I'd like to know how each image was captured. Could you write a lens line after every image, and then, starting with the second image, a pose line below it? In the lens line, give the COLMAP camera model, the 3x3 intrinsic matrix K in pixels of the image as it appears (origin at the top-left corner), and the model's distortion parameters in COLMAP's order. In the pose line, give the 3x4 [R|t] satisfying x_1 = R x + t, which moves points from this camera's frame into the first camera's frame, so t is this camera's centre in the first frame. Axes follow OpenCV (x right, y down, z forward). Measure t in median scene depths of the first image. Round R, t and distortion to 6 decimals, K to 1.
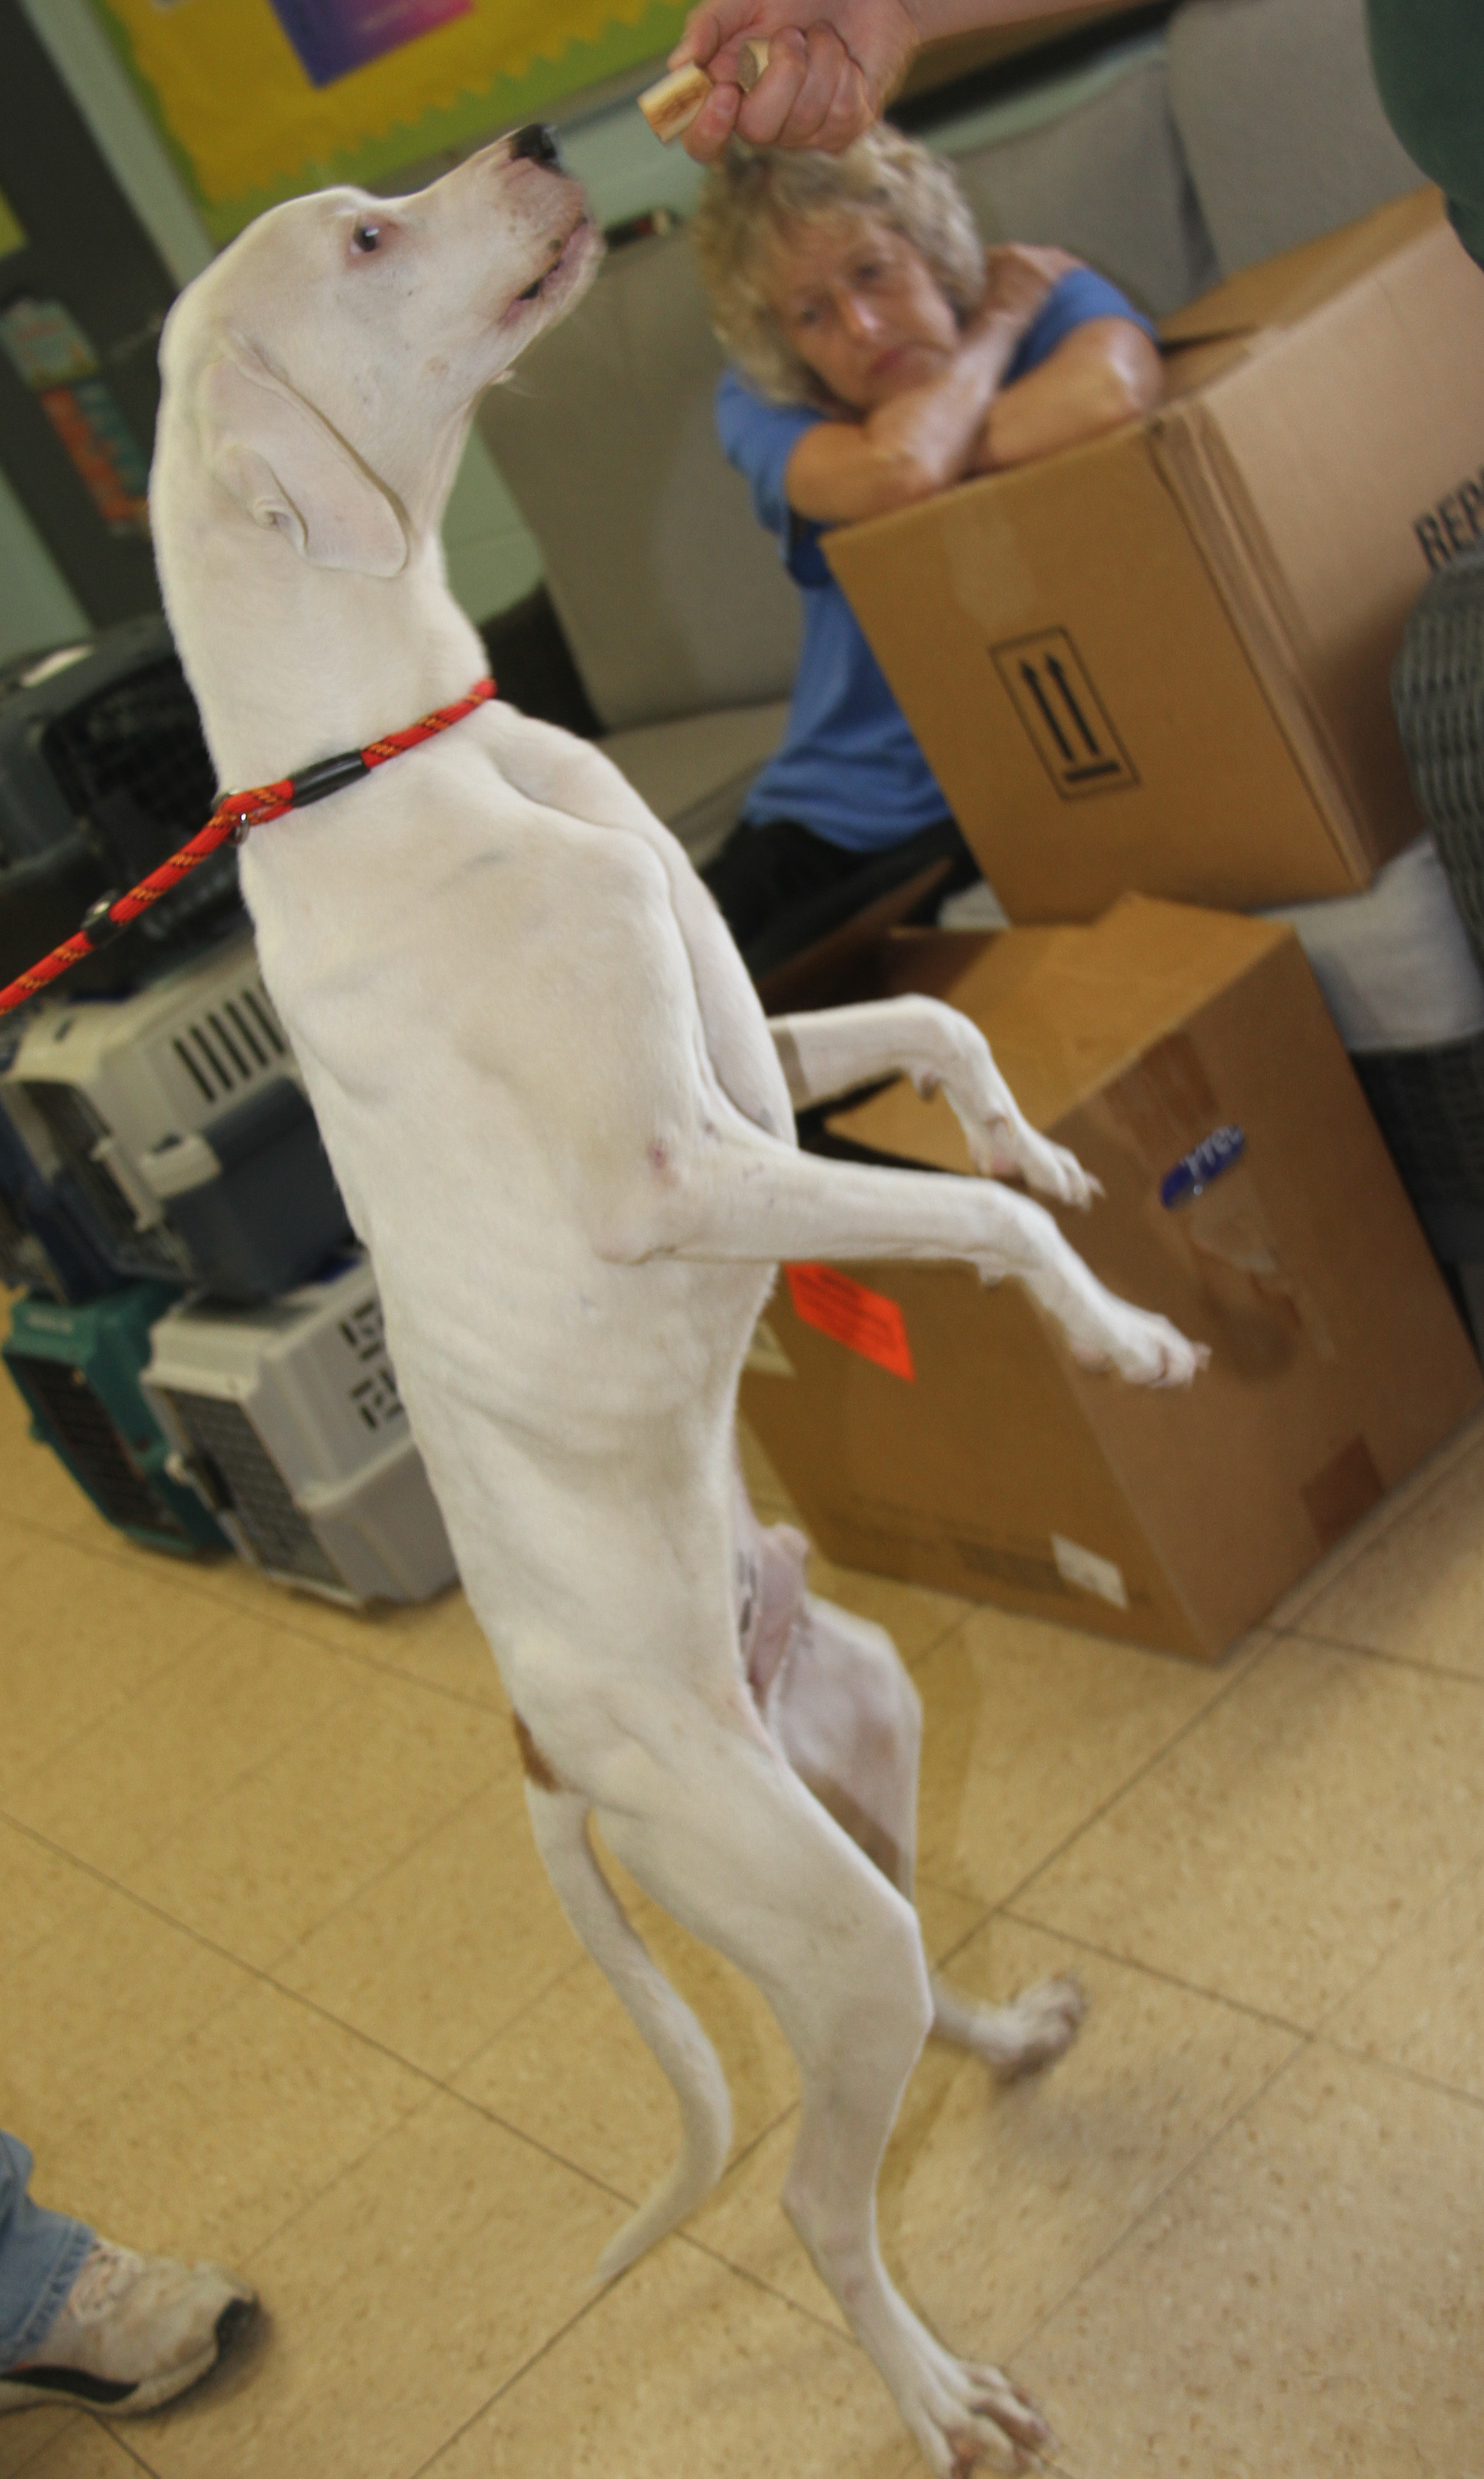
lens RADIAL K [[3328.2, 0, 742.0], [0, 3328.2, 1241.5], [0, 0, 1]] dist [0.005099, 0.000000]
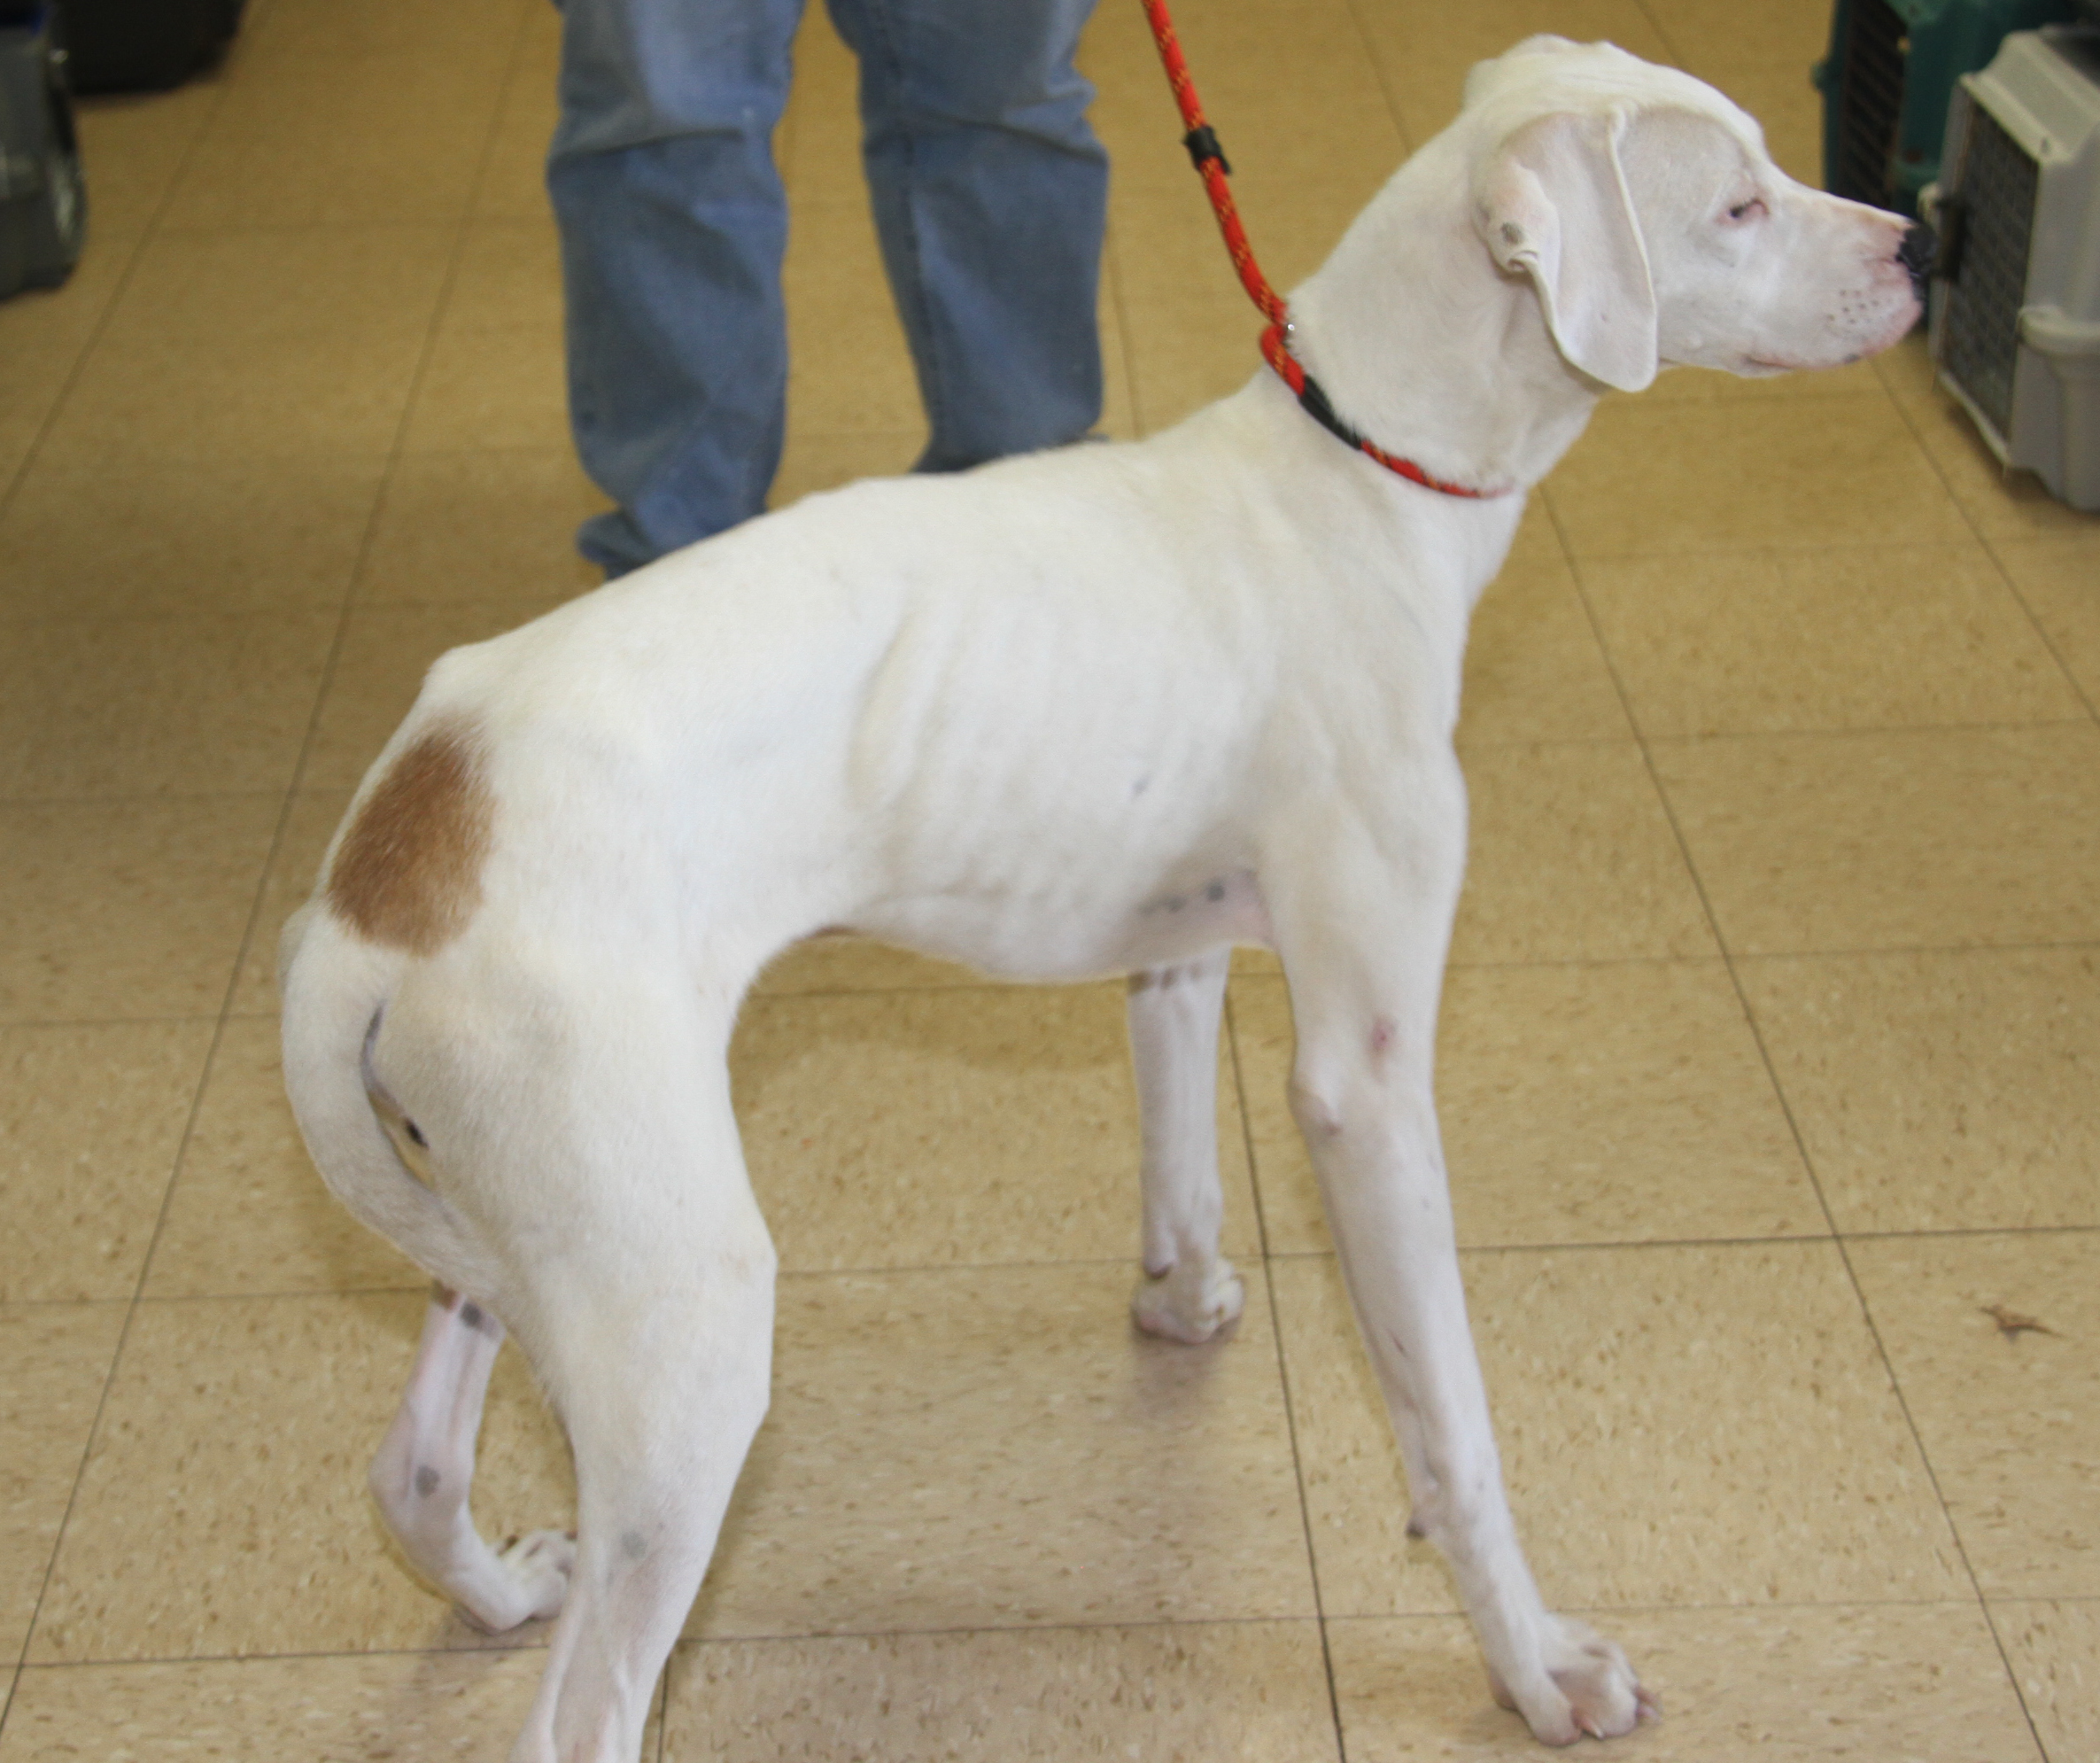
lens RADIAL K [[2391.3, 0, 1049.9], [0, 2391.3, 887.5], [0, 0, 1]] dist [0.021253, 0.000000]
pose [[0.693307, 0.630824, -0.348407, -0.003294], [-0.478710, 0.764532, 0.431657, 0.046236], [0.538668, -0.132485, 0.832036, 0.361948]]
